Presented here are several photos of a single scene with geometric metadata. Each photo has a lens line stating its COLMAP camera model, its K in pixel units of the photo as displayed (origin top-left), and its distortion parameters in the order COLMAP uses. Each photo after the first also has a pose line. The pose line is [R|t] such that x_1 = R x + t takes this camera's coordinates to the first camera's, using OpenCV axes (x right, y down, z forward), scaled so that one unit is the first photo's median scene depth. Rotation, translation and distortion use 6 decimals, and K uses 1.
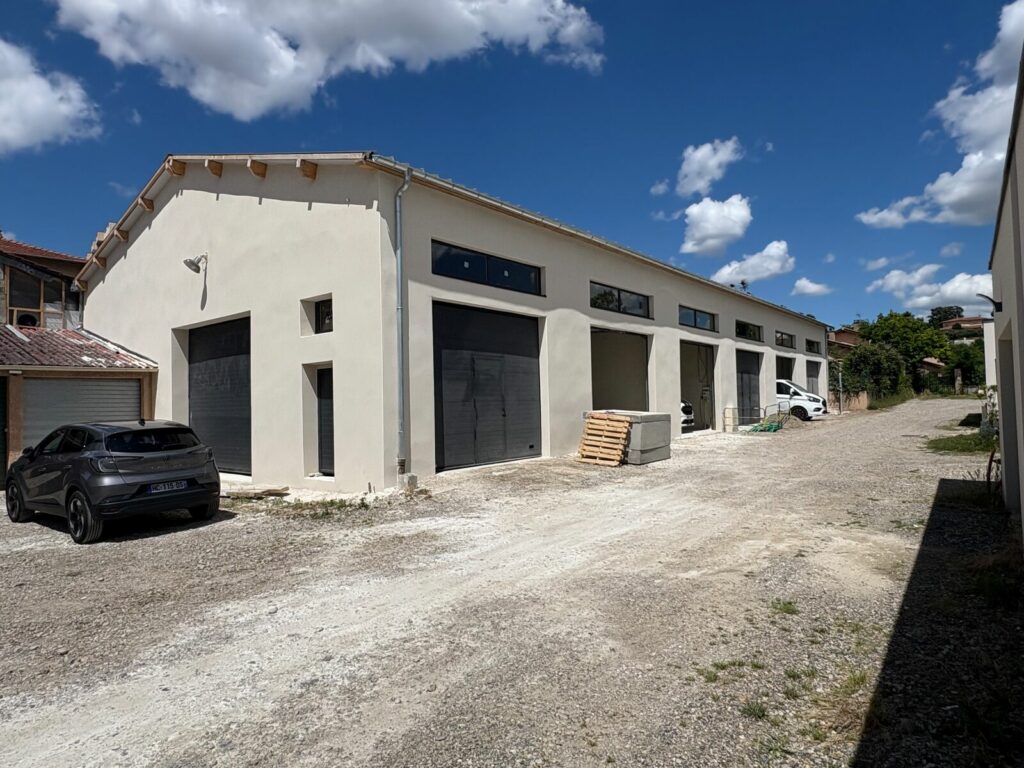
lens RADIAL K [[608.4, 0, 512.0], [0, 608.4, 384.0], [0, 0, 1]] dist [0.002704, -0.001291]
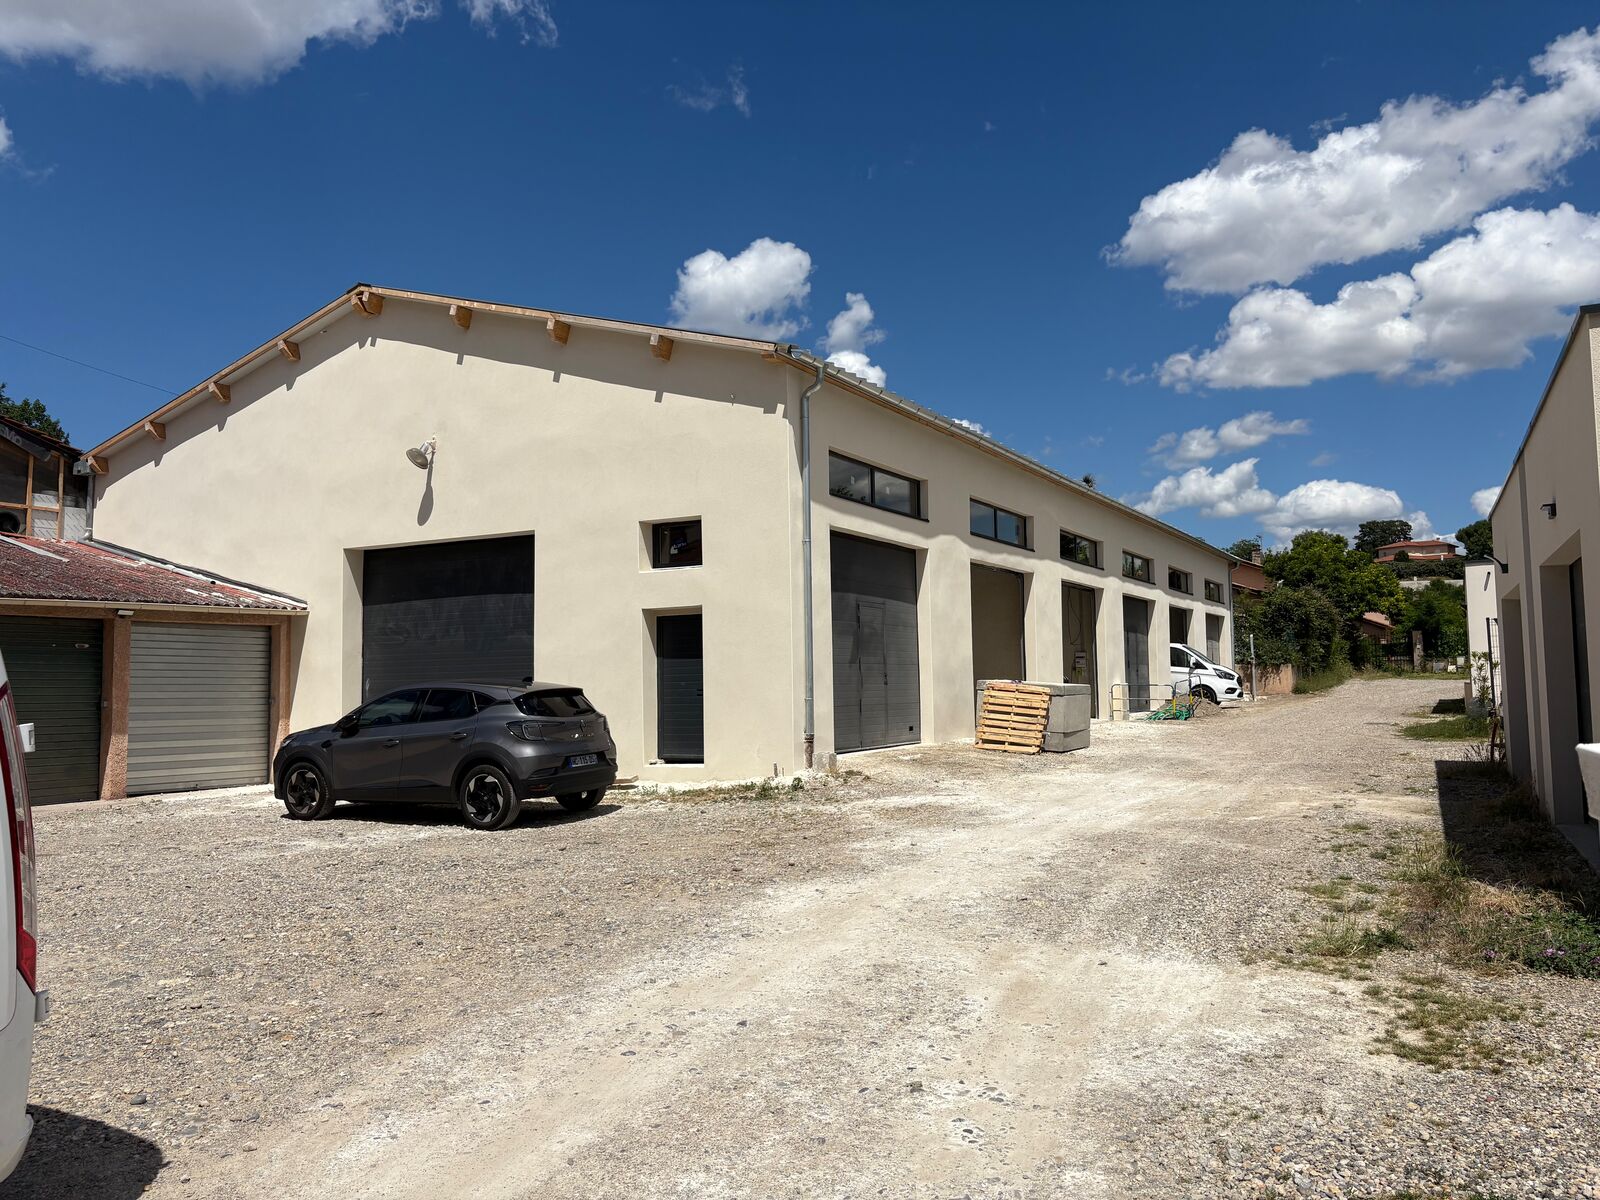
lens RADIAL K [[1217.2, 0, 800.0], [0, 1217.2, 600.0], [0, 0, 1]] dist [0.071588, -0.128301]
pose [[0.984187, 0.019328, 0.176077, -0.245831], [-0.012071, 0.999037, -0.042191, 0.009290], [-0.176723, 0.039398, 0.983472, -0.277323]]
